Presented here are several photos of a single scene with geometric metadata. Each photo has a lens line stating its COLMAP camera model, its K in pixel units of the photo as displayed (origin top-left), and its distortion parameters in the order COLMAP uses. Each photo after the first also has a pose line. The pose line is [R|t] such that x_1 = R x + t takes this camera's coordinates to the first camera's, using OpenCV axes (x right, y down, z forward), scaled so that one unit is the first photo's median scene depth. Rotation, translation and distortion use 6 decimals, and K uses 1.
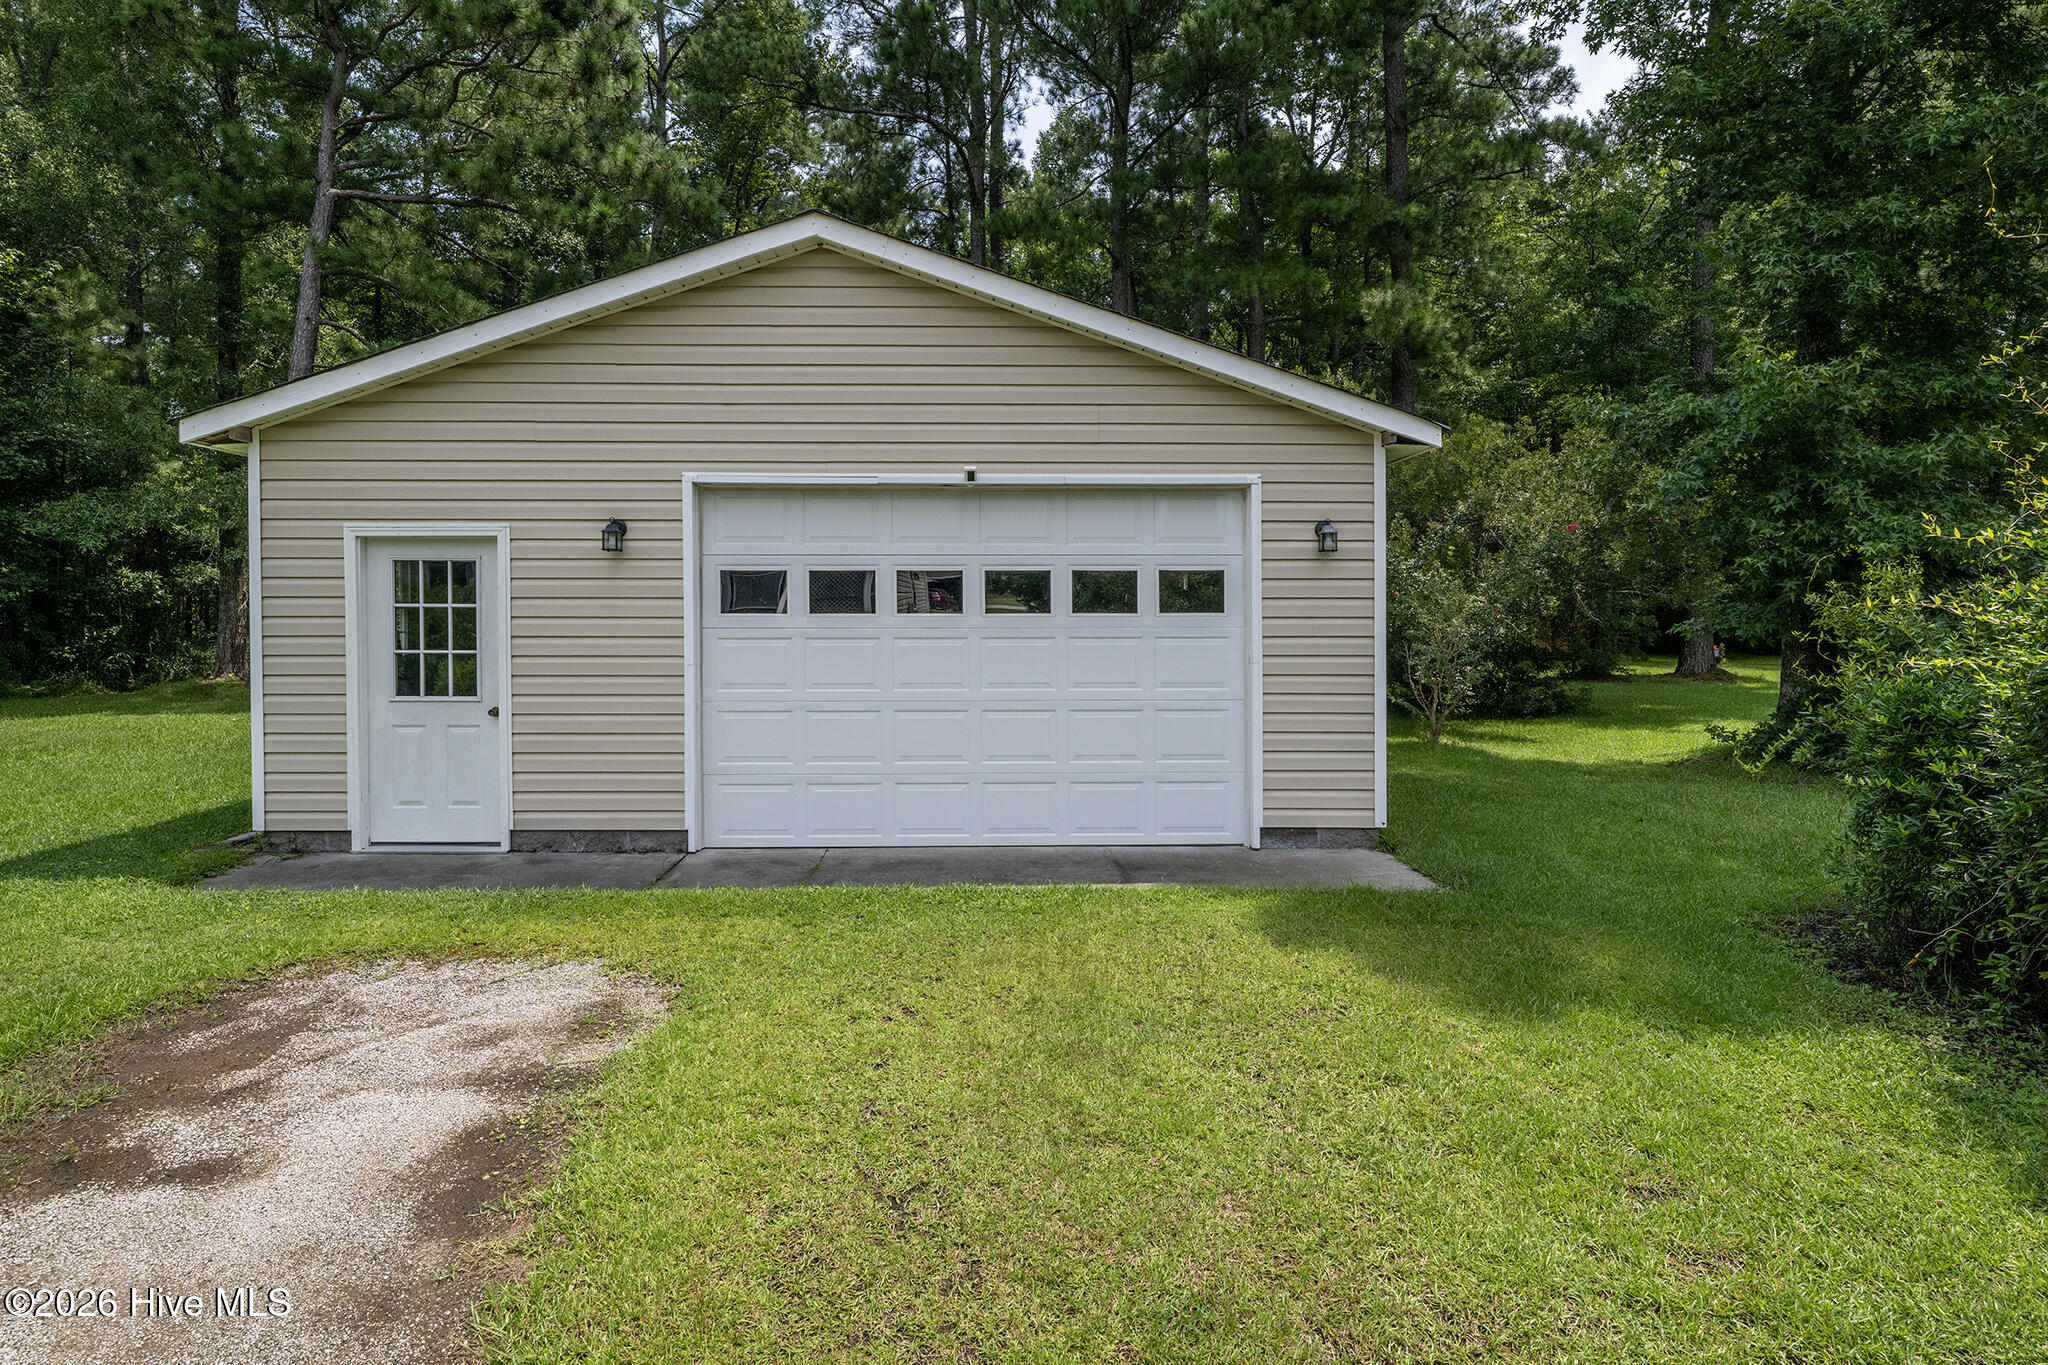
lens RADIAL K [[1042.3, 0, 989.9], [0, 1042.3, 616.2], [0, 0, 1]] dist [0.002227, -0.001874]
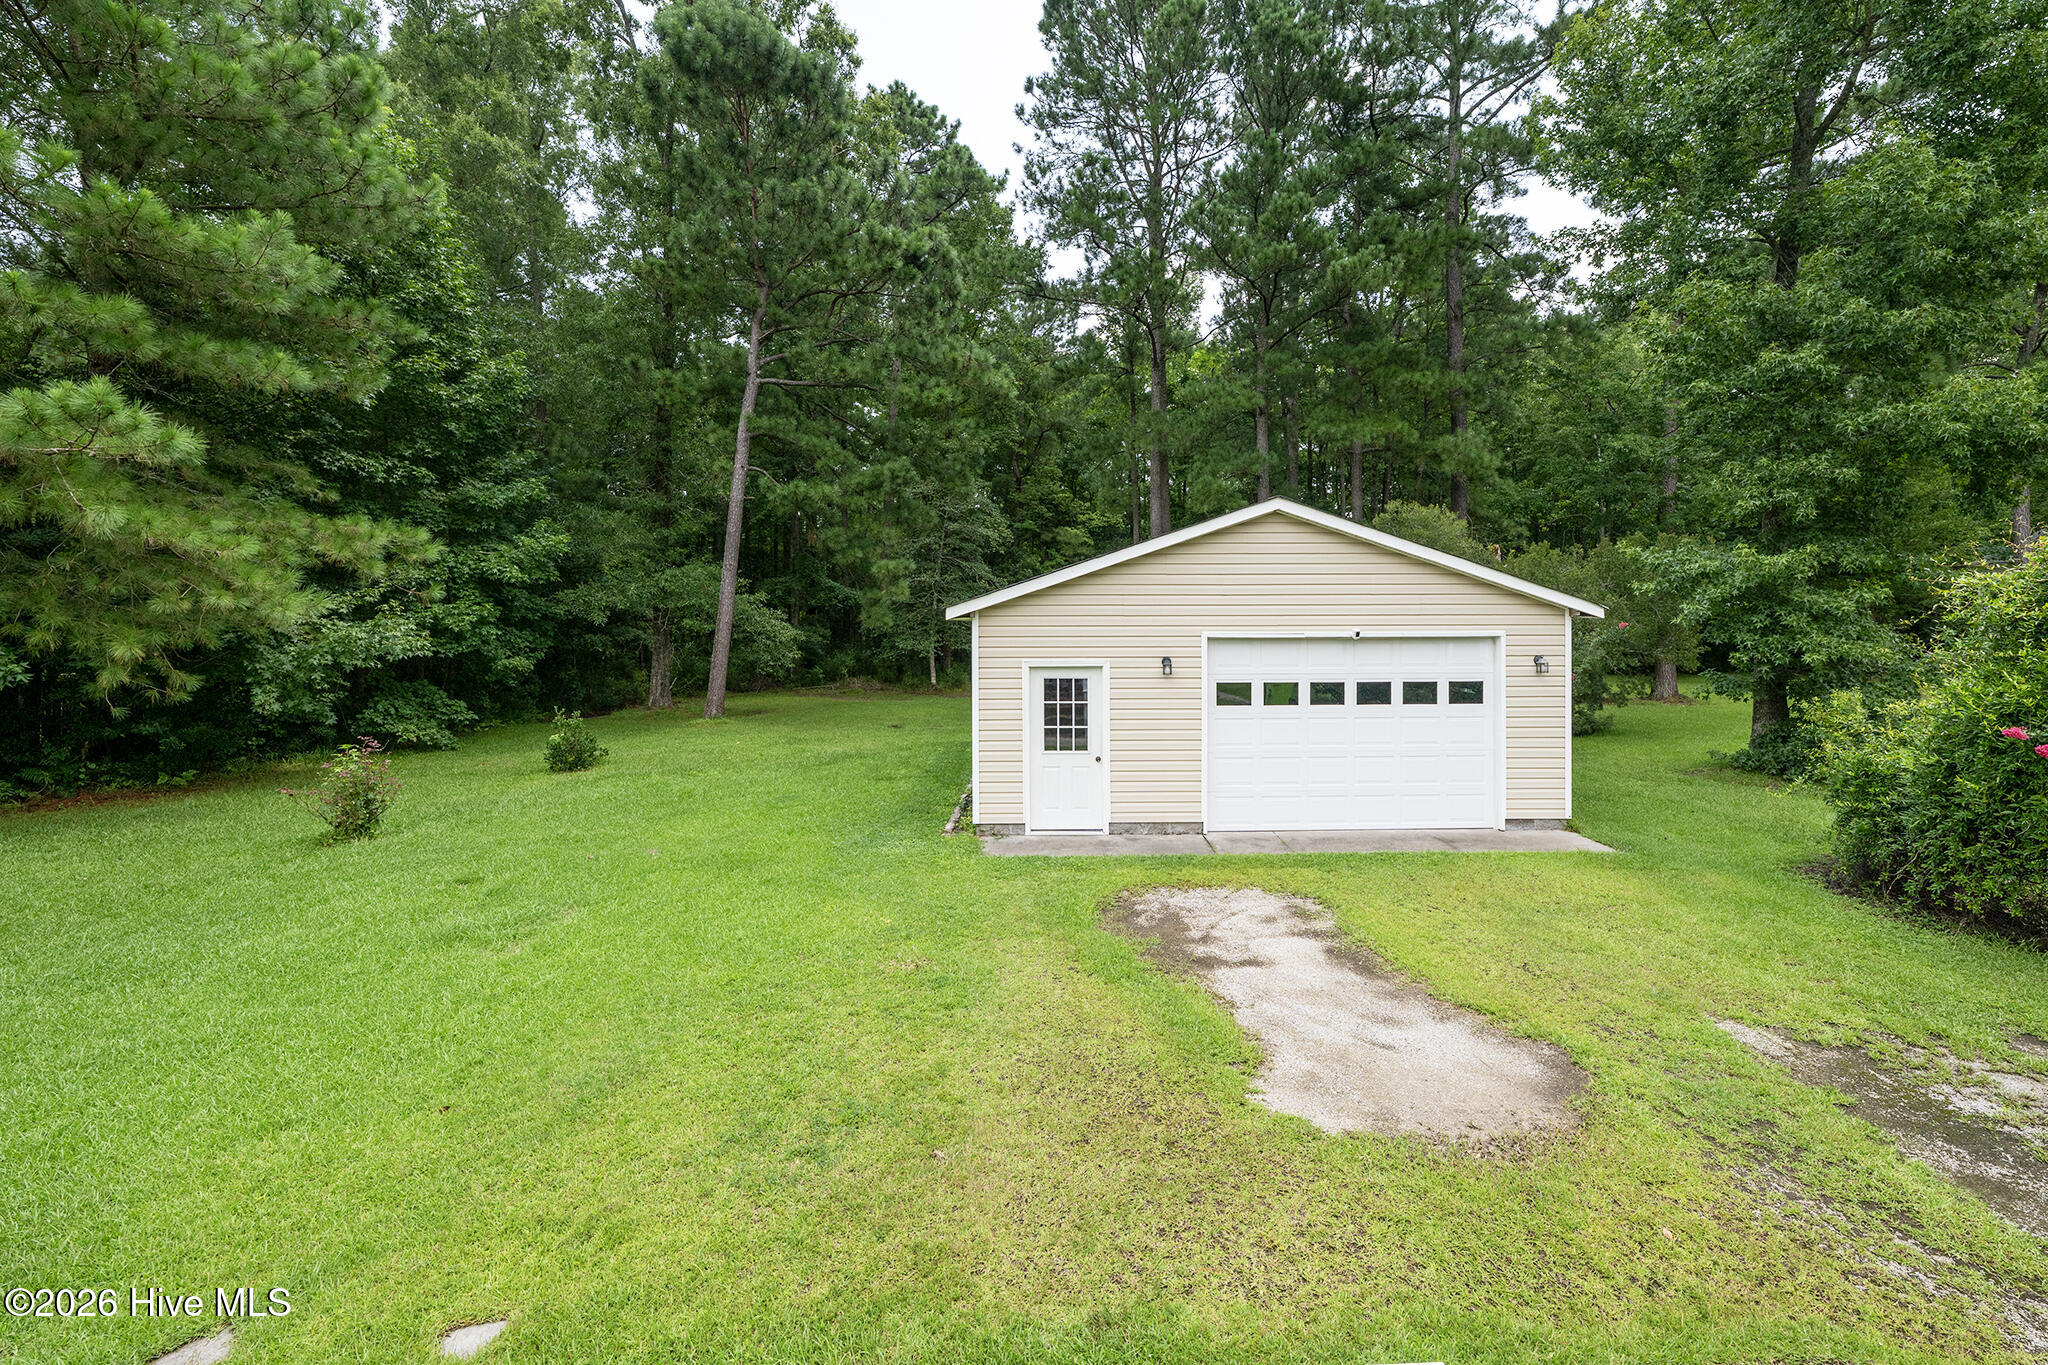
lens RADIAL K [[822.5, 0, 1083.9], [0, 822.5, 635.1], [0, 0, 1]] dist [-0.001018, 0.000936]
pose [[0.999896, -0.001584, 0.014367, -0.524502], [0.001573, 0.999998, 0.000789, -0.131894], [-0.014369, -0.000766, 0.999896, -0.471724]]
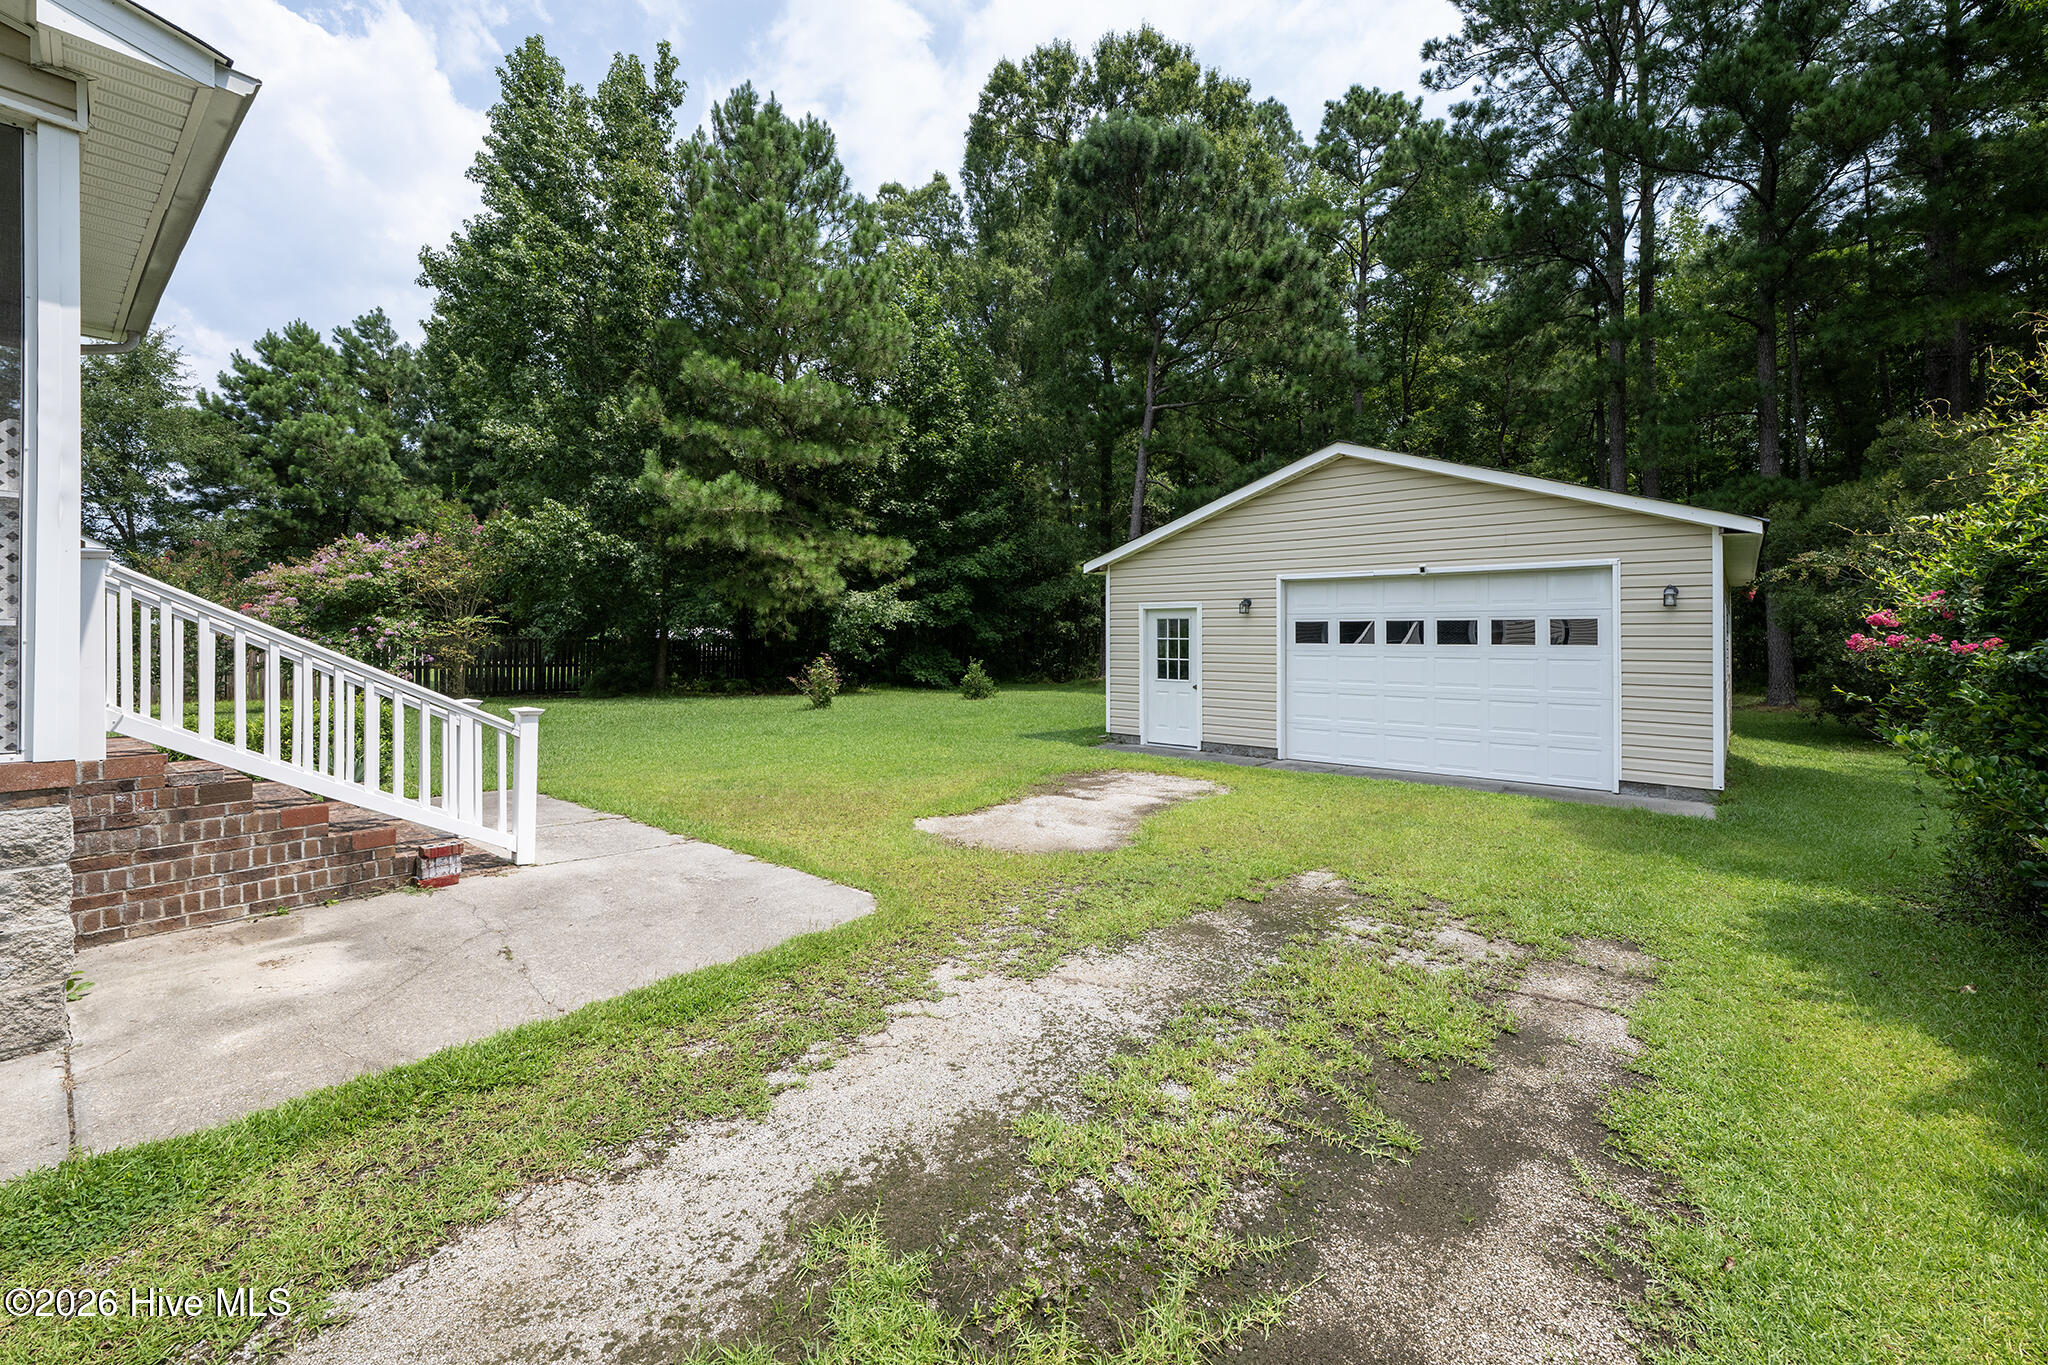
lens RADIAL K [[822.5, 0, 1046.5], [0, 822.5, 638.1], [0, 0, 1]] dist [-0.001018, 0.000936]
pose [[0.761703, 0.003026, -0.647919, 0.410501], [-0.011470, 0.999895, -0.008814, 0.007237], [0.647825, 0.014145, 0.761658, -0.528376]]
